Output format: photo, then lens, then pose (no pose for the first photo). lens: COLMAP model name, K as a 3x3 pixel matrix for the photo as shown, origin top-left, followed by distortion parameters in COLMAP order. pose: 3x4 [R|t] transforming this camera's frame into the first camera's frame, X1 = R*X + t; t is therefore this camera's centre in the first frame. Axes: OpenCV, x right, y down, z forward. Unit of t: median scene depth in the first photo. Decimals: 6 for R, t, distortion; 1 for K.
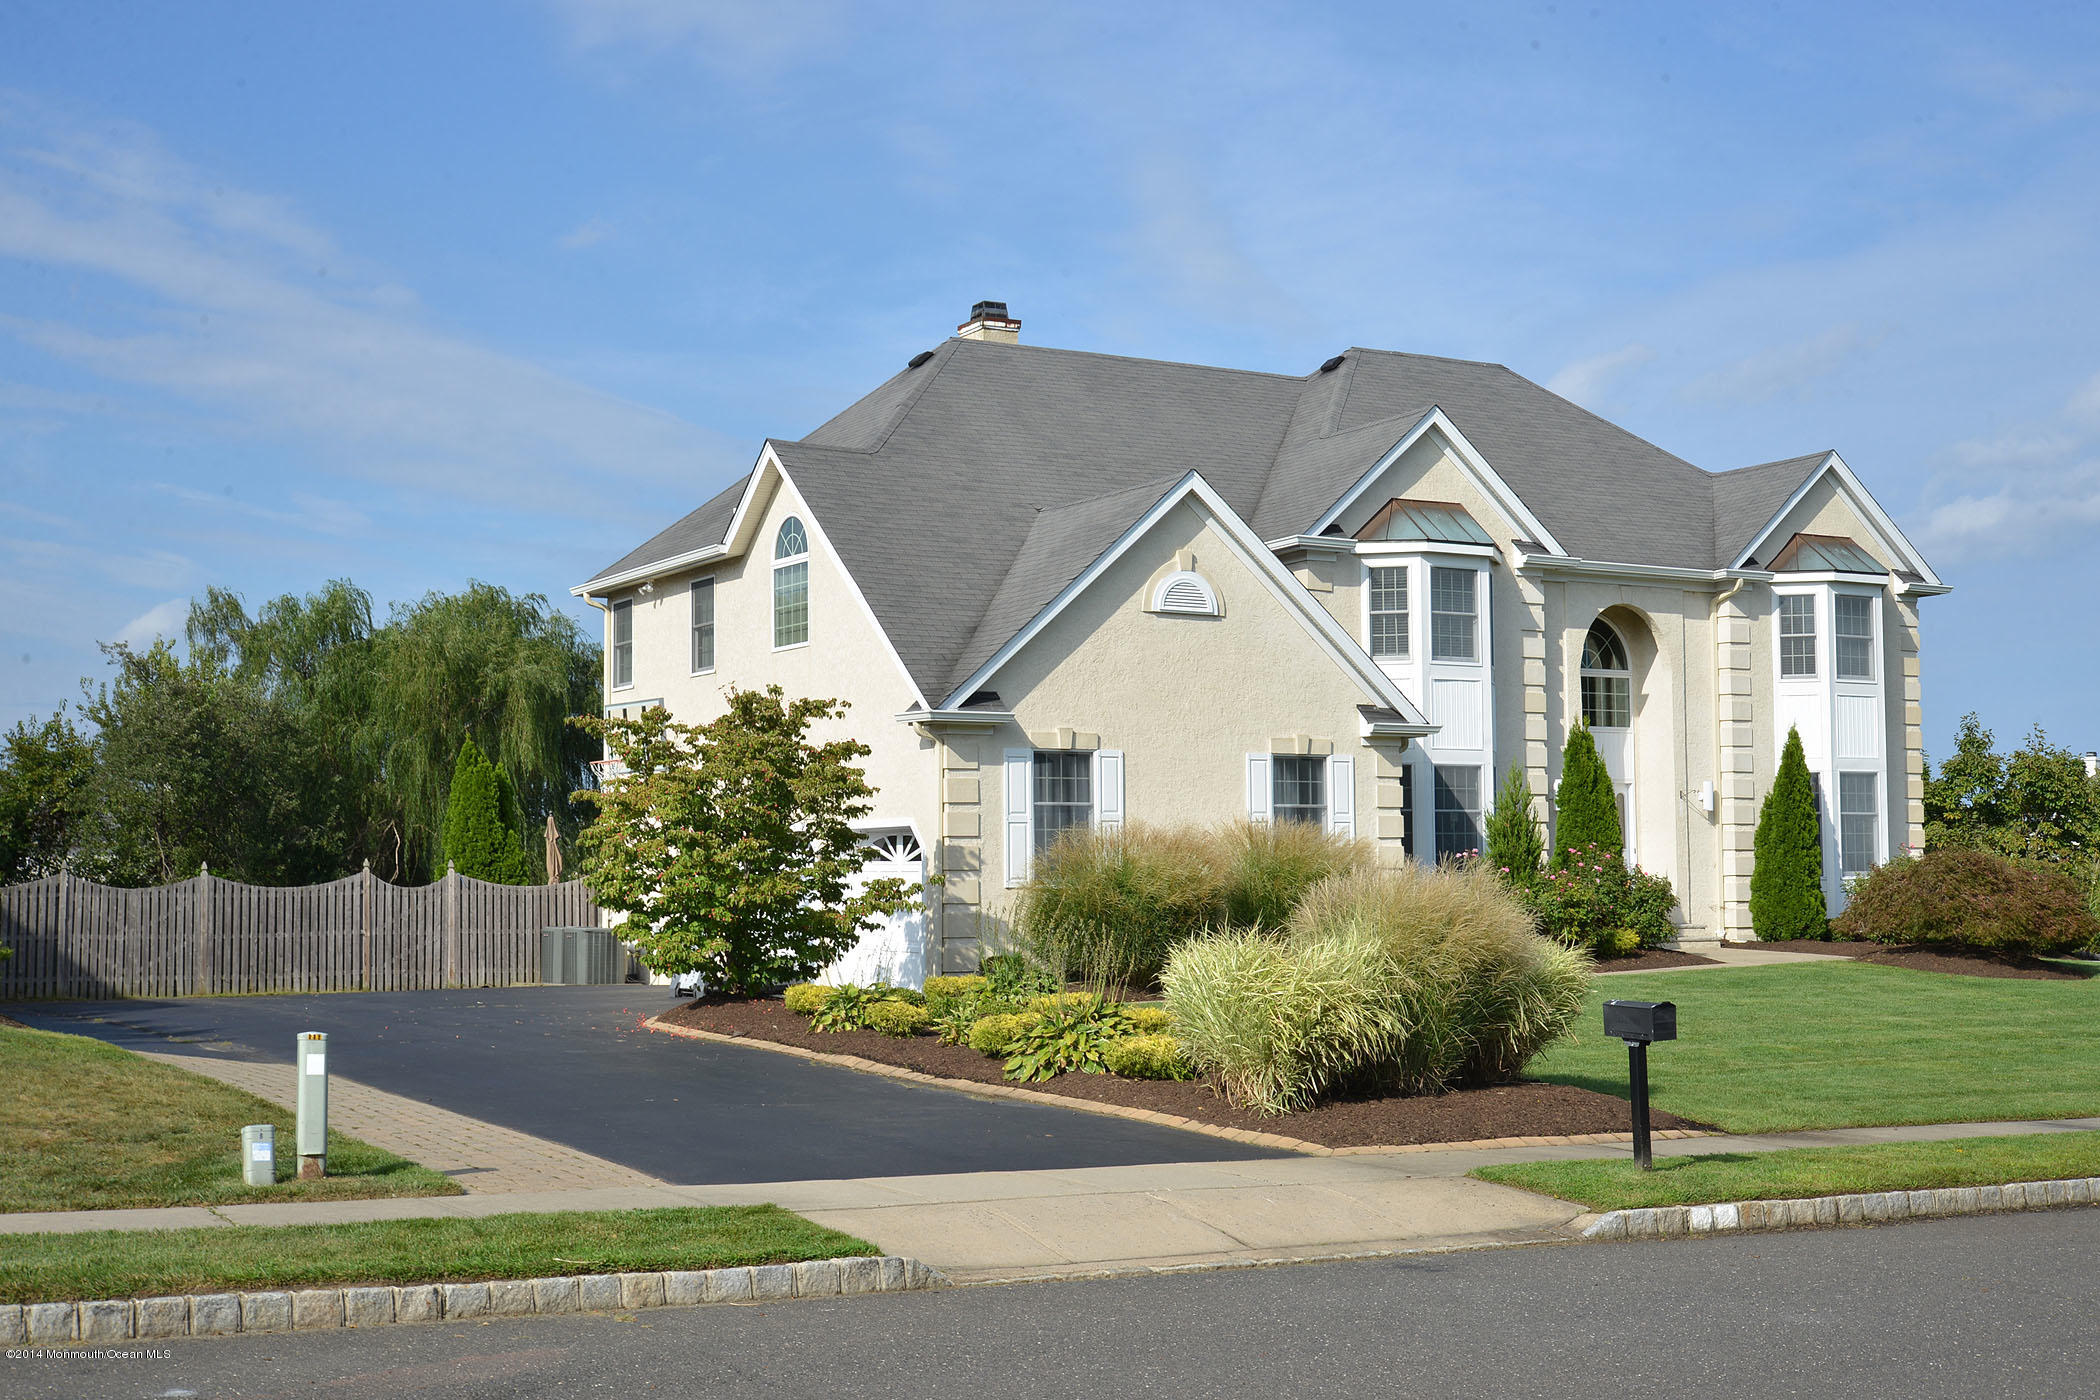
lens RADIAL K [[2551.7, 0, 1049.4], [0, 2551.7, 745.1], [0, 0, 1]] dist [0.028014, 0.019848]
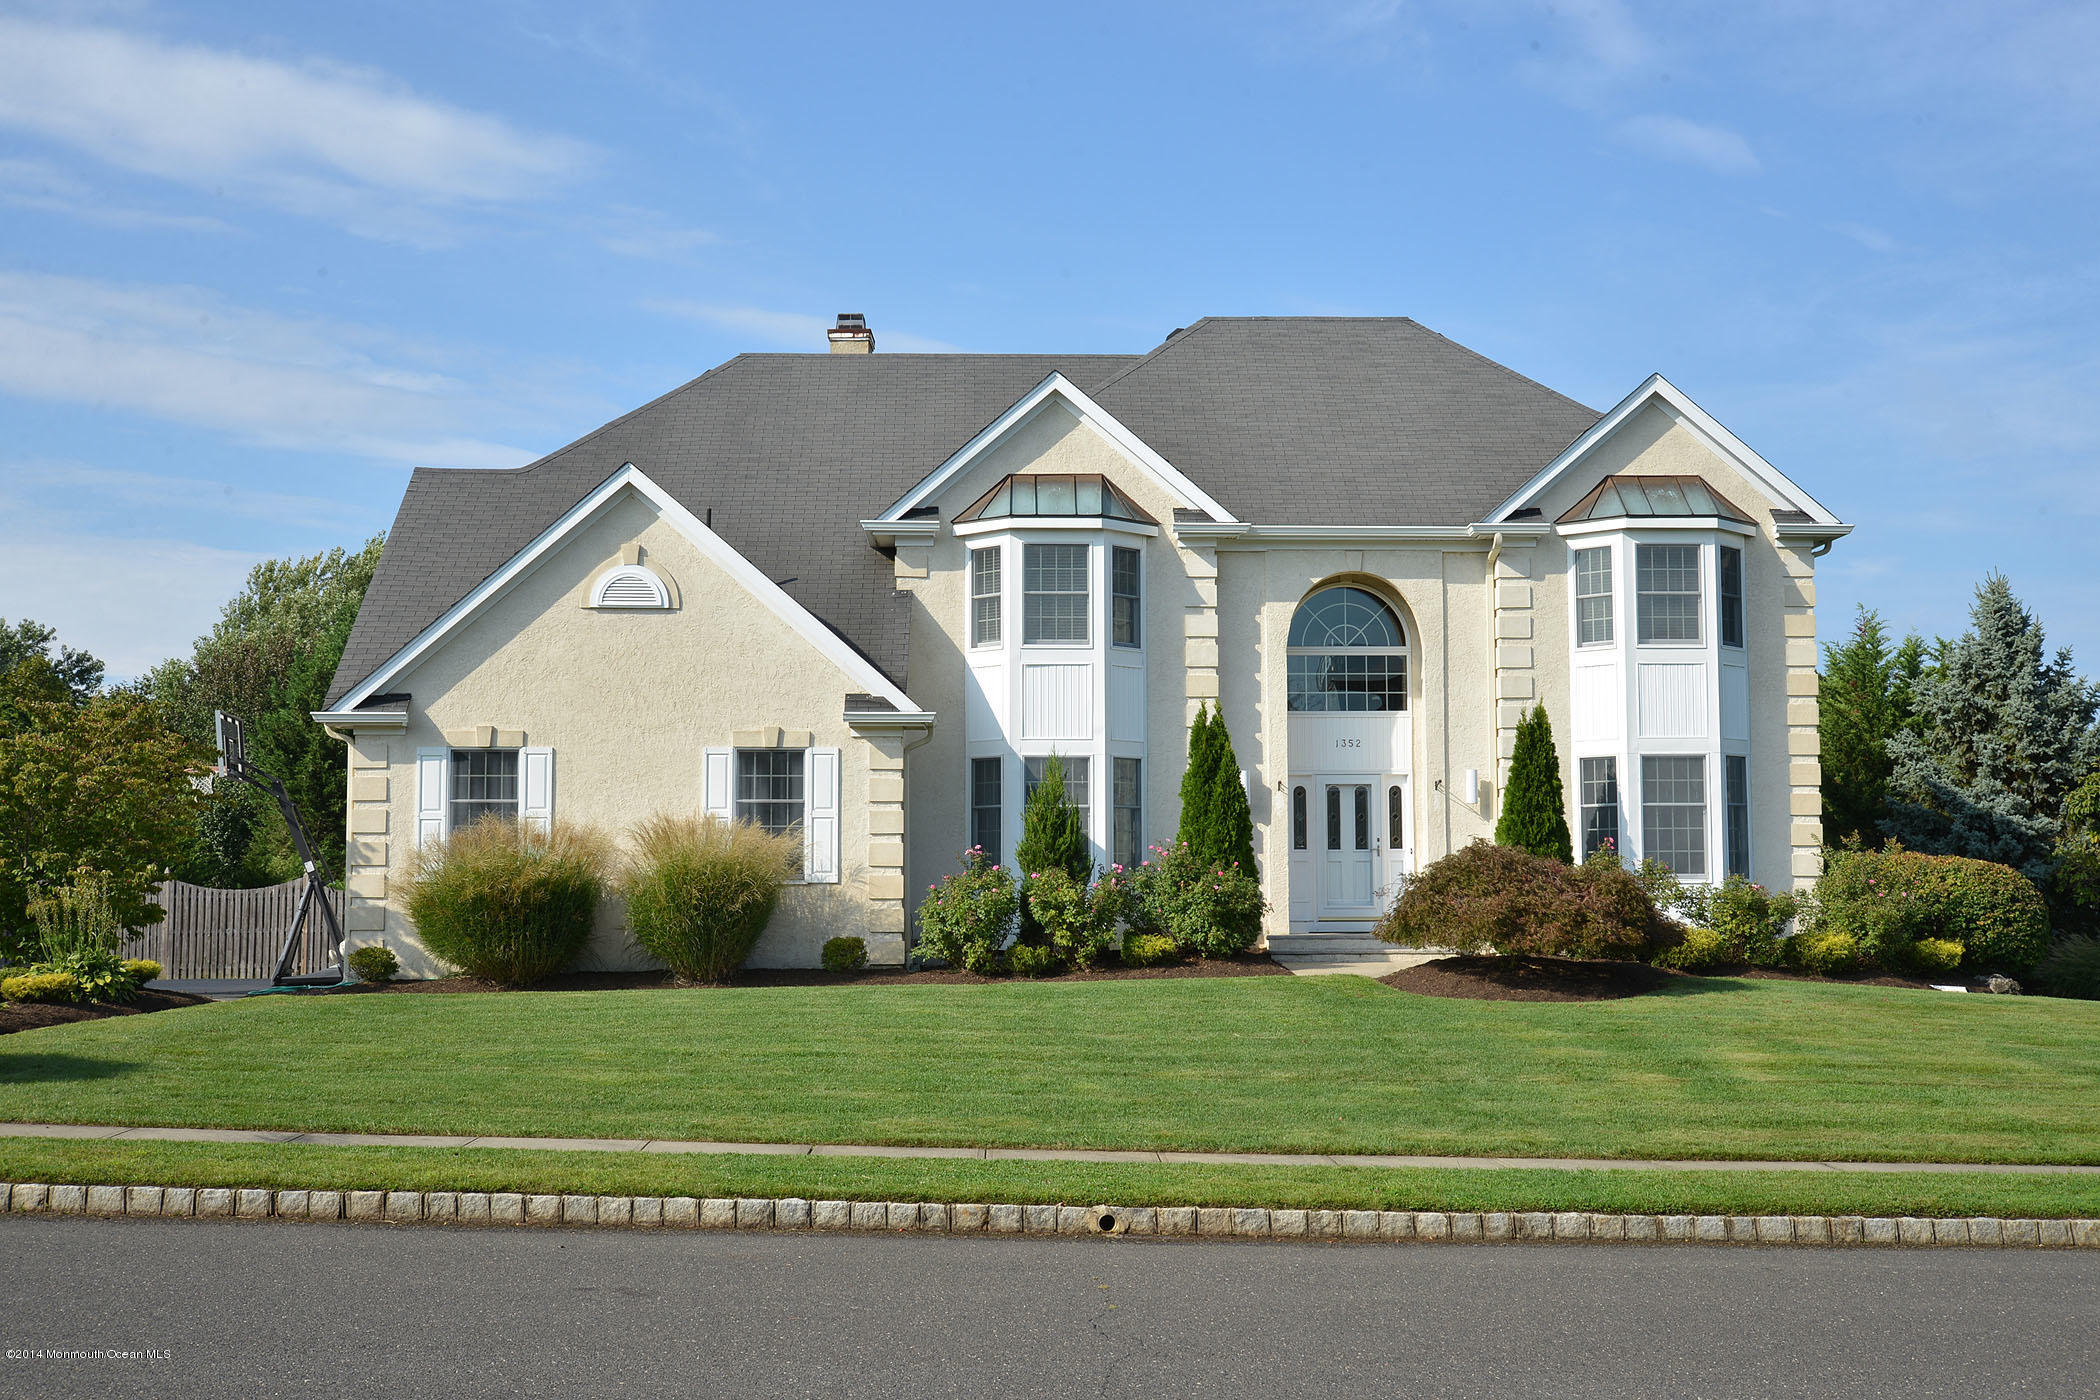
lens RADIAL K [[2448.8, 0, 1050.0], [0, 2448.8, 700.0], [0, 0, 1]] dist [0.049000, 0.001688]
pose [[0.863932, -0.037366, -0.502220, 0.577420], [0.019412, 0.998973, -0.040933, 0.022730], [0.503234, 0.025614, 0.863770, 0.222231]]
